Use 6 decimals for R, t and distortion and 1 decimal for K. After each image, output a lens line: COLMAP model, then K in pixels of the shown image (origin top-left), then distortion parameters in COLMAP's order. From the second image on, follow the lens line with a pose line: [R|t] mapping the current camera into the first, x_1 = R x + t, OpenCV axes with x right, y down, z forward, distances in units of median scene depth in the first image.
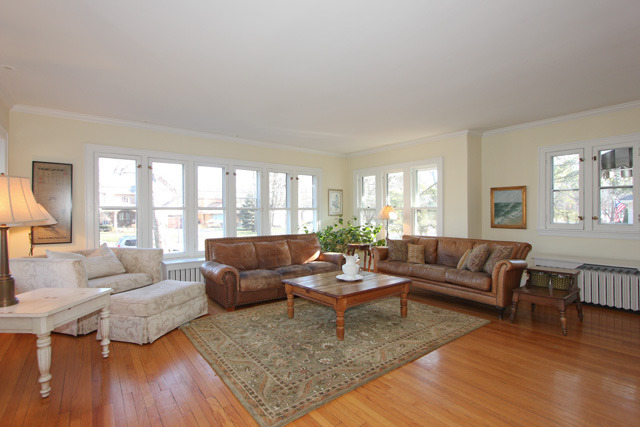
lens RADIAL K [[309.5, 0, 319.9], [0, 309.5, 212.0], [0, 0, 1]] dist [-0.004097, 0.000357]
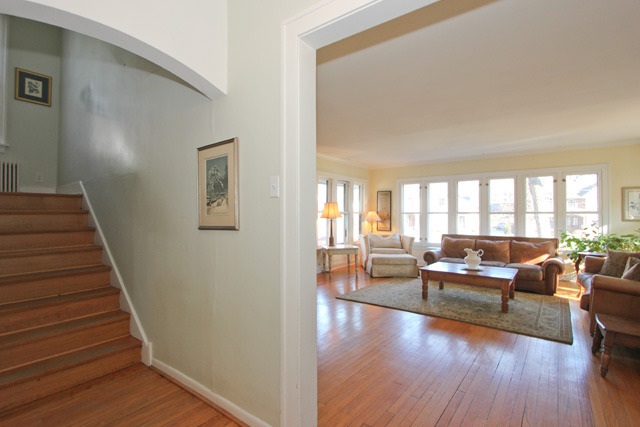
lens RADIAL K [[309.5, 0, 321.0], [0, 309.5, 211.8], [0, 0, 1]] dist [-0.004097, 0.000357]
pose [[0.252502, -0.007891, -0.967564, 0.872137], [-0.008288, 0.999912, -0.010318, 0.004062], [0.967561, 0.010624, 0.252415, 0.077847]]
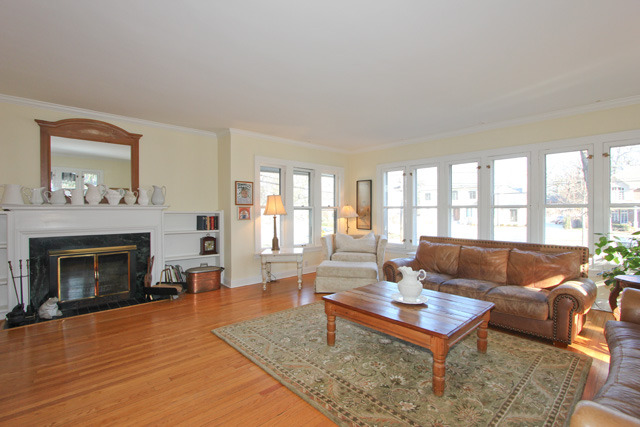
lens RADIAL K [[293.6, 0, 321.2], [0, 293.6, 216.4], [0, 0, 1]] dist [-0.004464, -0.001135]
pose [[0.088903, 0.025658, -0.995710, 0.594697], [-0.001488, 0.999670, 0.025627, -0.004588], [0.996039, -0.000797, 0.088912, 0.554610]]
